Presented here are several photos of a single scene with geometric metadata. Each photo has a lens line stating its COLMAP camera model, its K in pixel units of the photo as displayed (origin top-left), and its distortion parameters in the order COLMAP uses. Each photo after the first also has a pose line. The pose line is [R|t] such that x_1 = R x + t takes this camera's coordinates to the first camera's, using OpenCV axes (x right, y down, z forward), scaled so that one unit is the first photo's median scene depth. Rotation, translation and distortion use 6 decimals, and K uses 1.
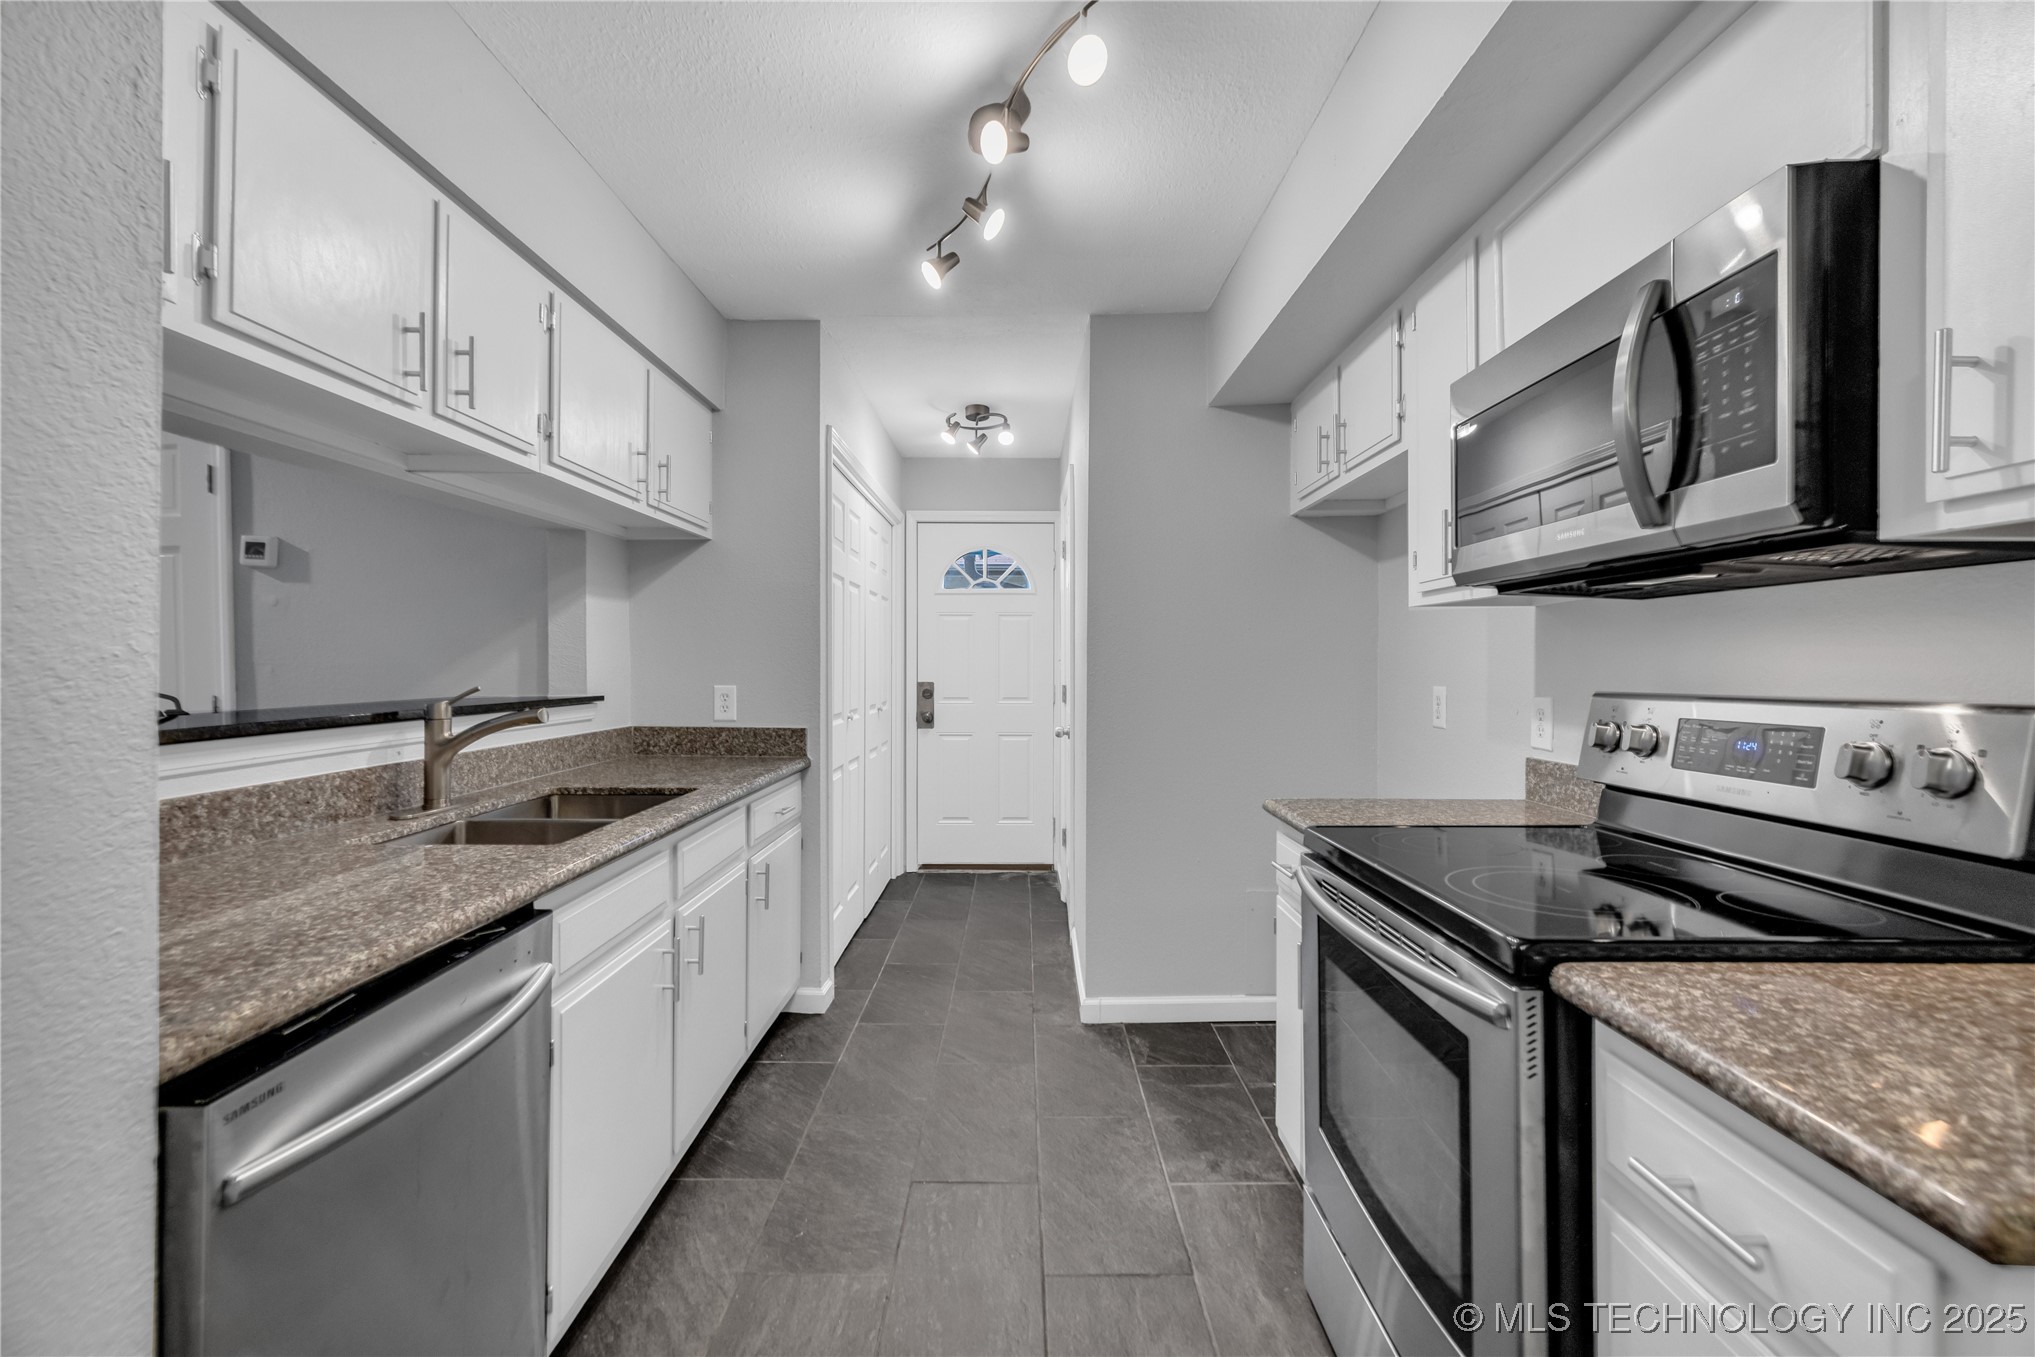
lens RADIAL K [[870.2, 0, 1022.8], [0, 870.2, 670.7], [0, 0, 1]] dist [-0.002003, 0.001392]
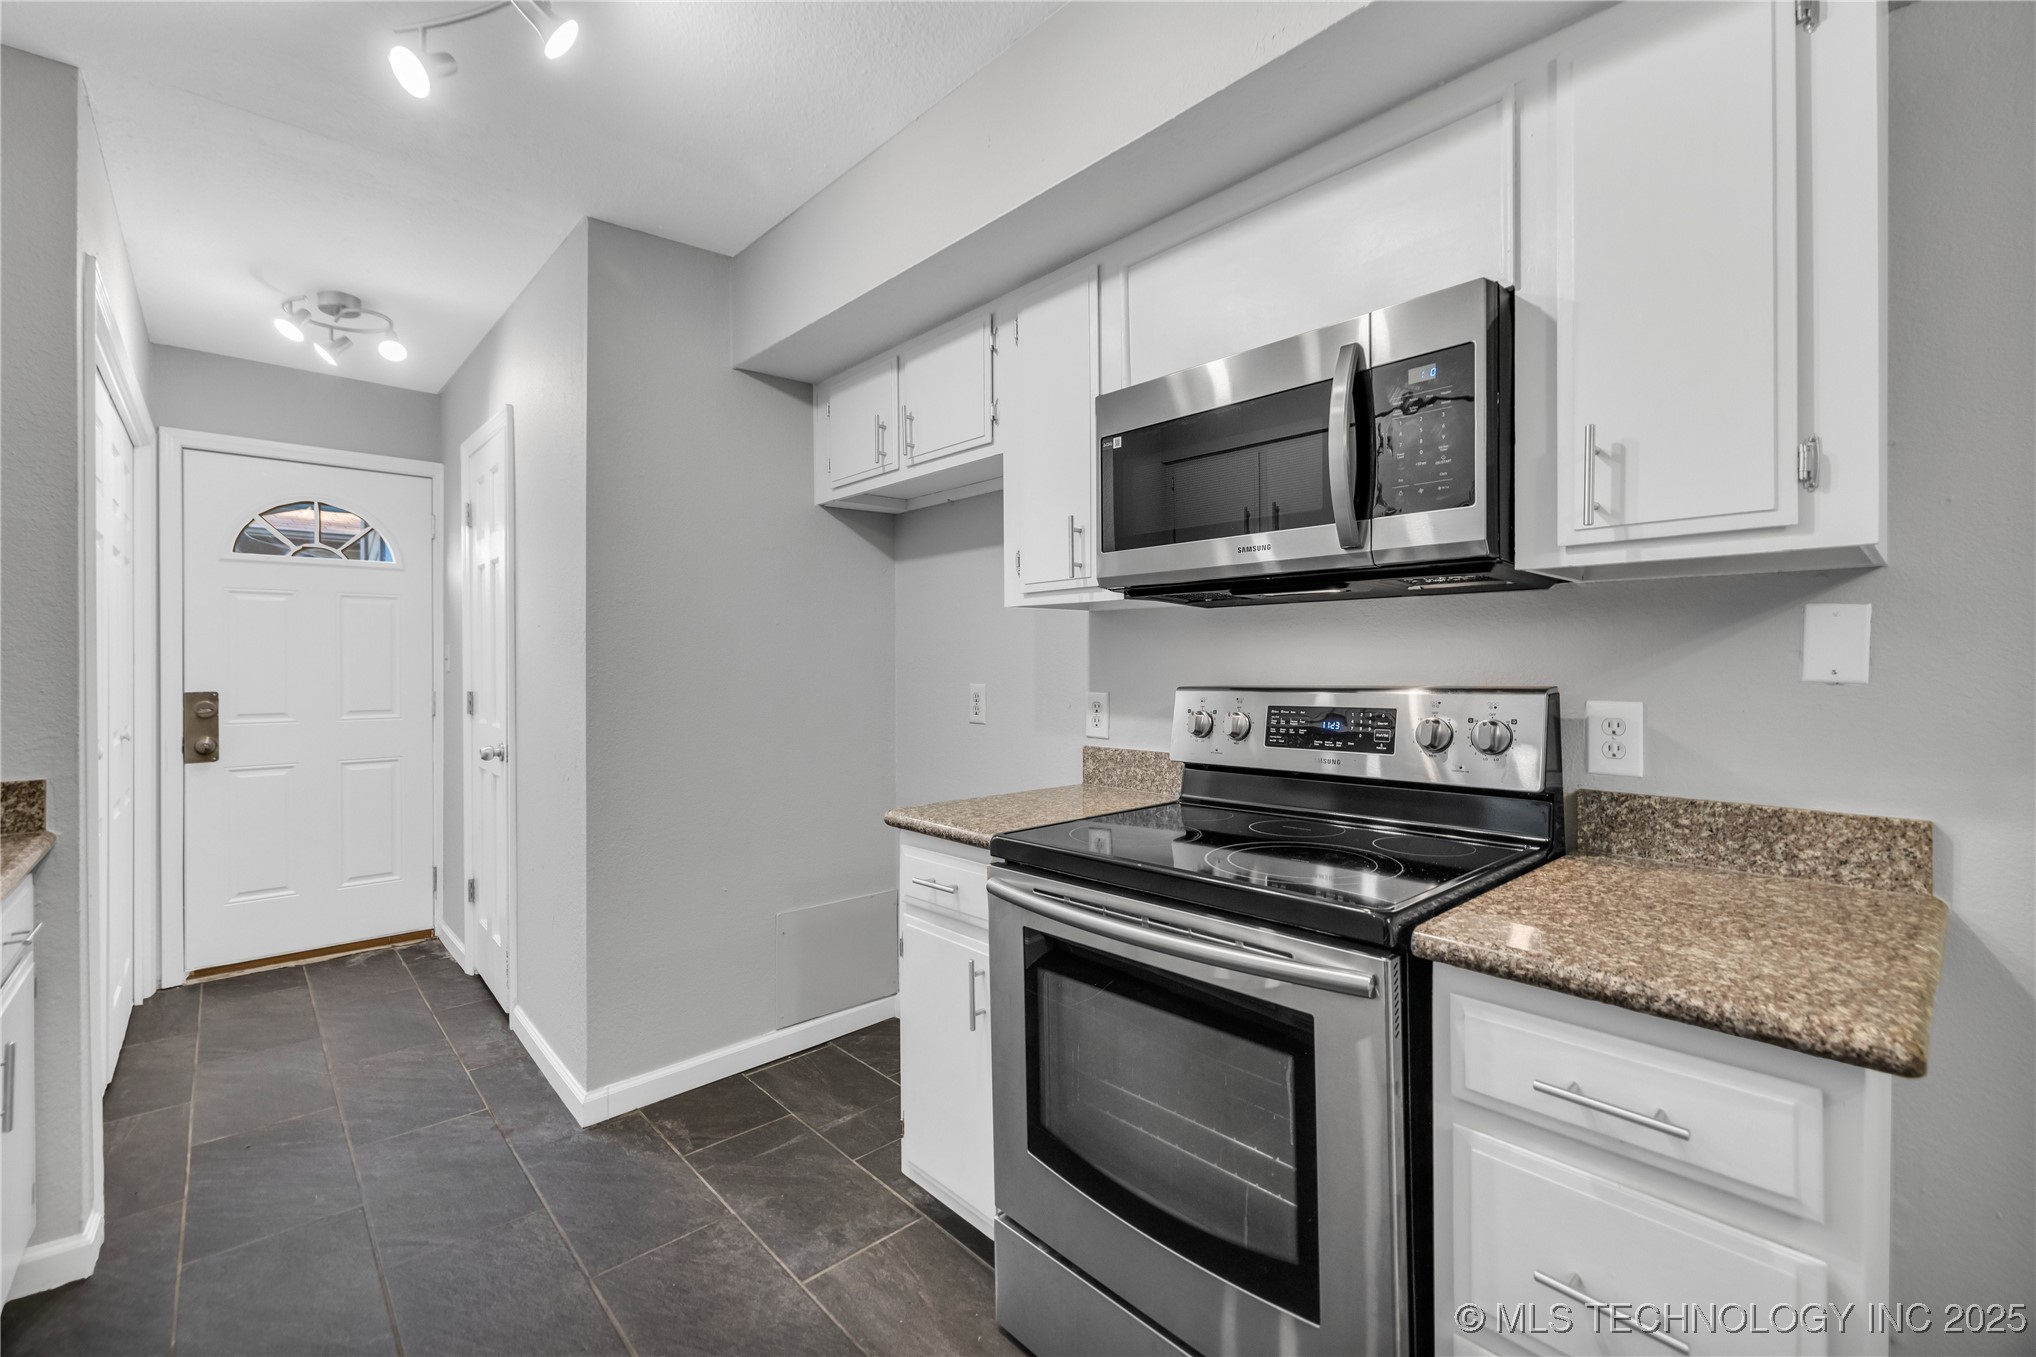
lens RADIAL K [[870.6, 0, 1022.4], [0, 870.6, 664.8], [0, 0, 1]] dist [-0.002003, 0.001392]
pose [[0.738883, -0.005129, 0.673814, -0.227215], [0.008955, 0.999957, -0.002208, -0.002260], [-0.673774, 0.007665, 0.738898, 0.224463]]
